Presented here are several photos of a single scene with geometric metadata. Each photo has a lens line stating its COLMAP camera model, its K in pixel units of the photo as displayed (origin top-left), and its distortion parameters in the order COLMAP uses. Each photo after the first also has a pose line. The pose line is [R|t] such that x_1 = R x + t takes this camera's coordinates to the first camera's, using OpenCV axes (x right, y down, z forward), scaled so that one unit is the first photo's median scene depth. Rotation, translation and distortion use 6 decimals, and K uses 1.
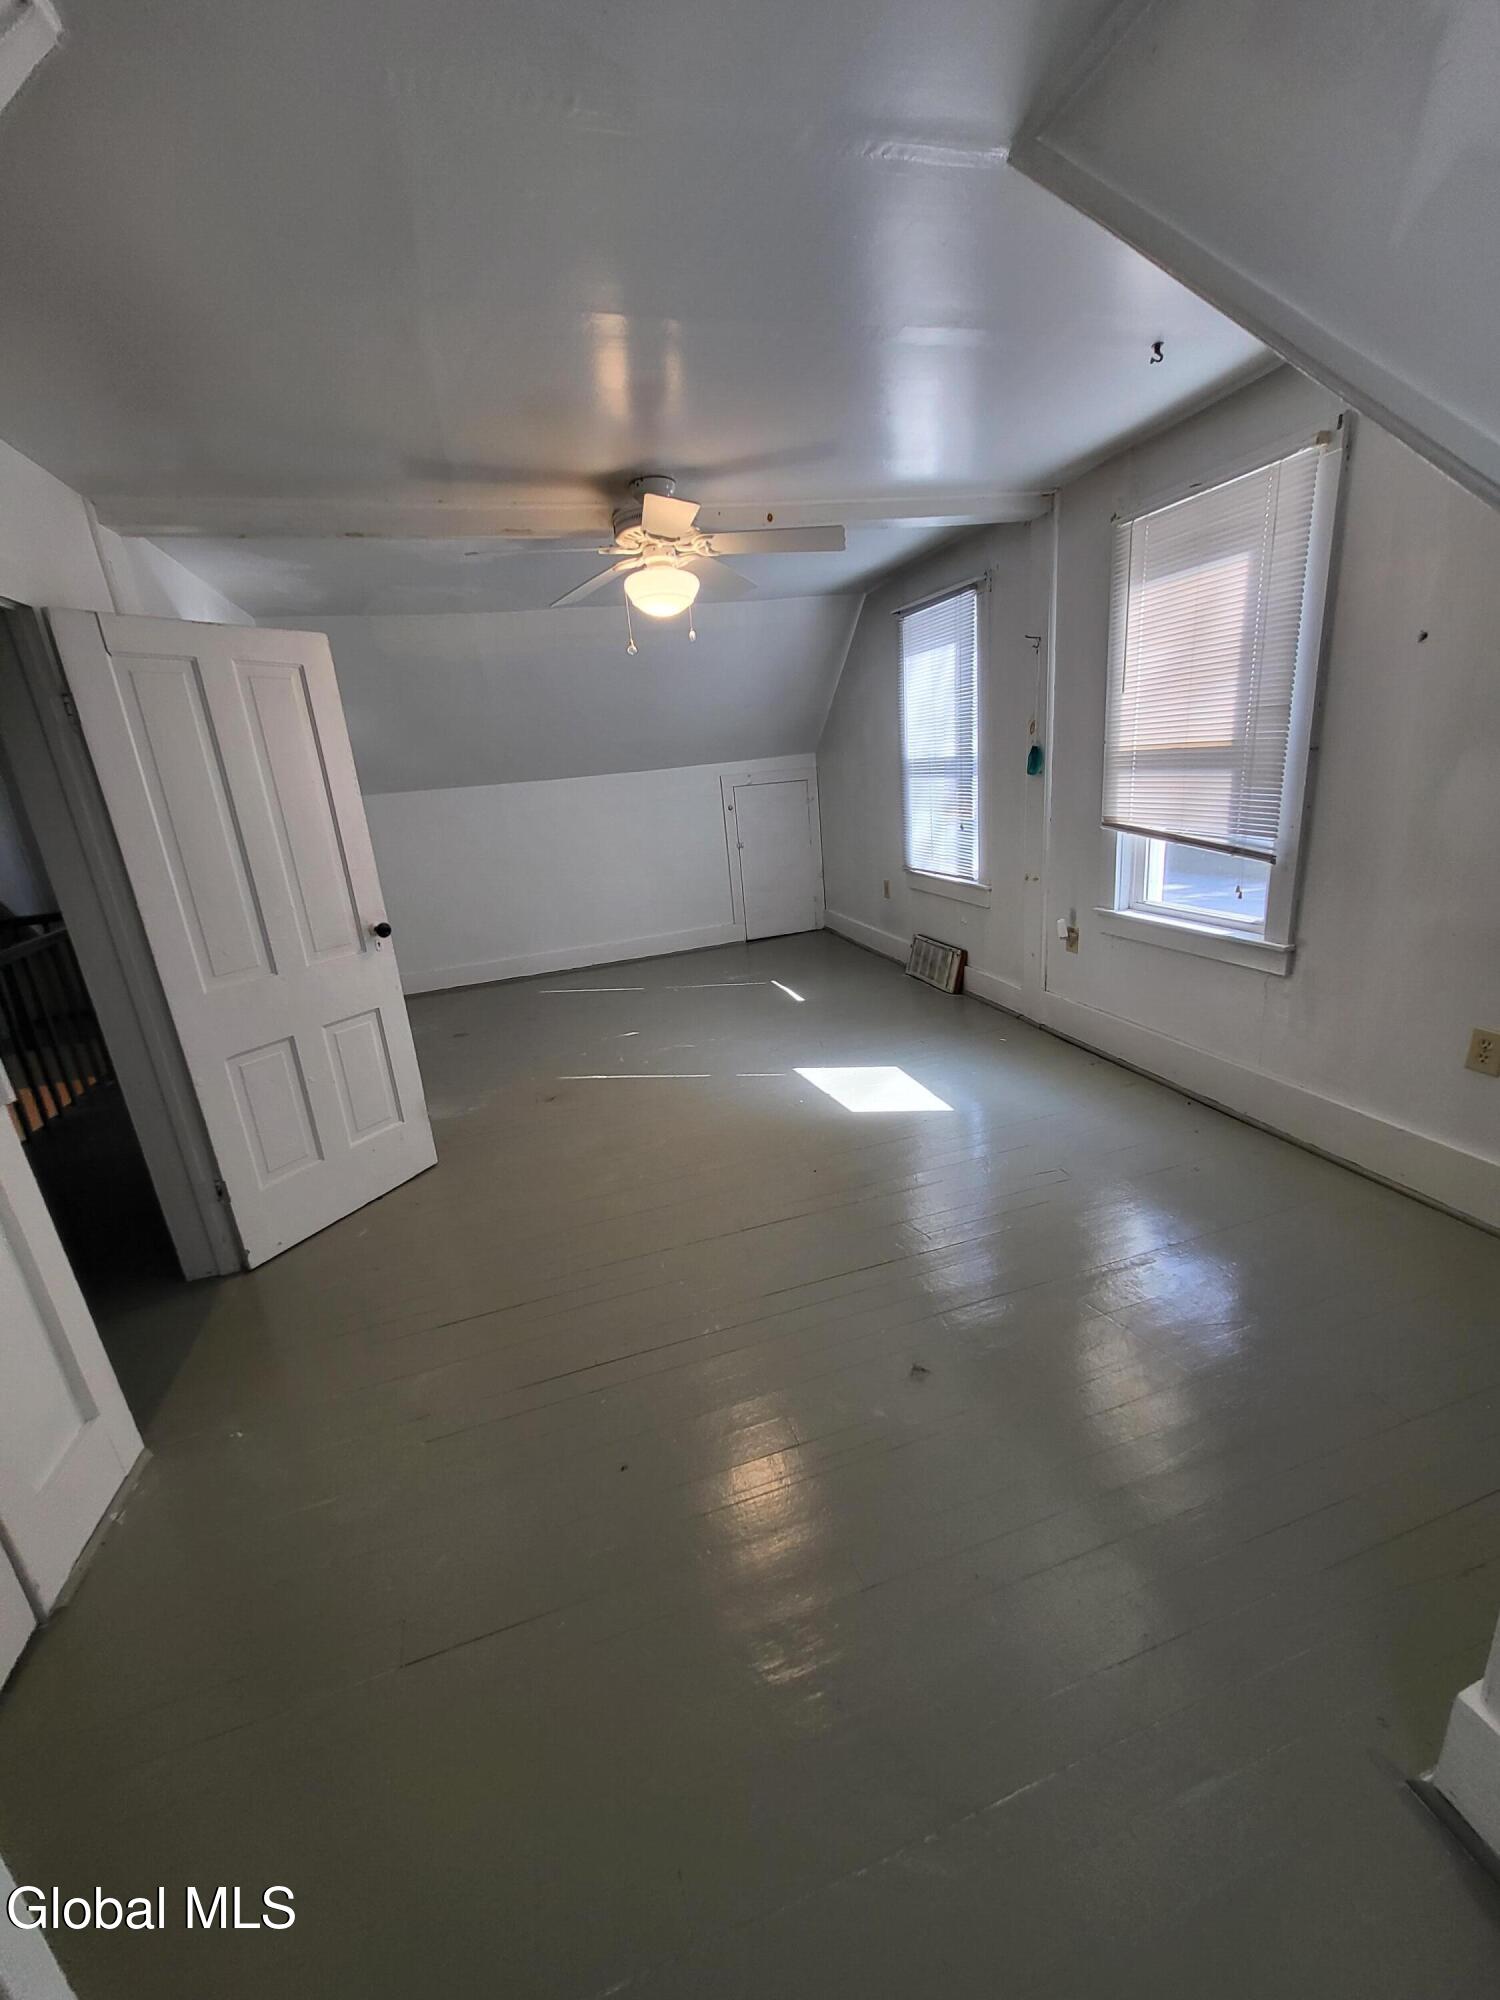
lens RADIAL K [[776.6, 0, 748.5], [0, 776.6, 990.8], [0, 0, 1]] dist [0.000017, -0.000074]
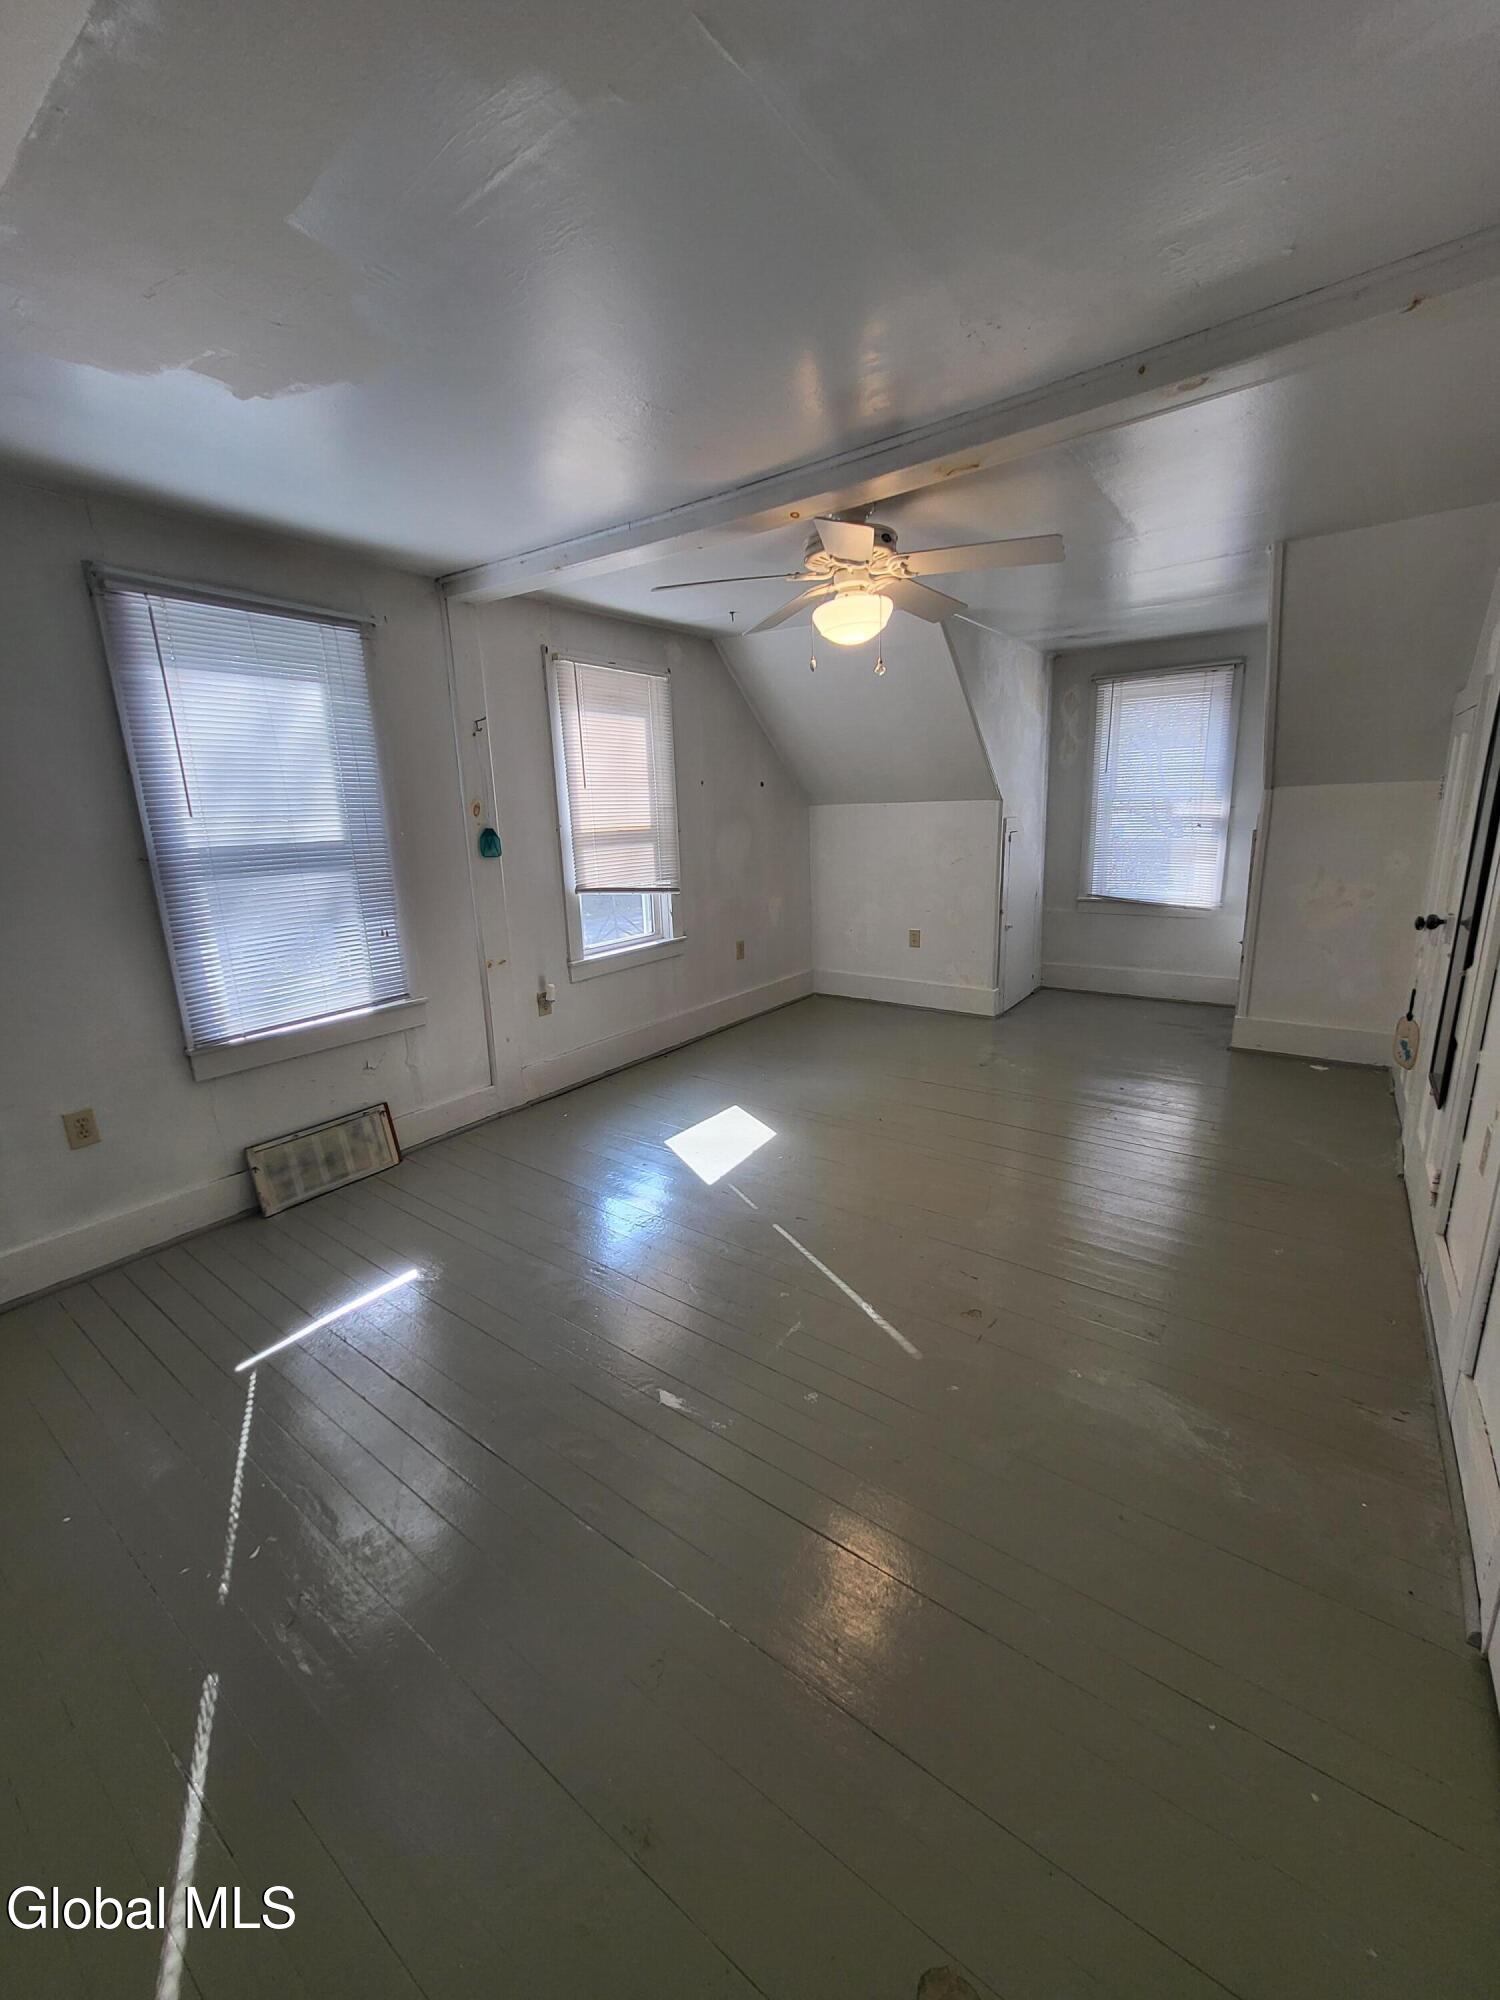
lens RADIAL K [[776.6, 0, 748.5], [0, 776.6, 990.8], [0, 0, 1]] dist [0.000017, -0.000074]
pose [[-0.587837, -0.077206, 0.805287, -0.630309], [0.311023, 0.897358, 0.313071, -0.337028], [-0.746802, 0.434497, -0.503487, 1.342183]]
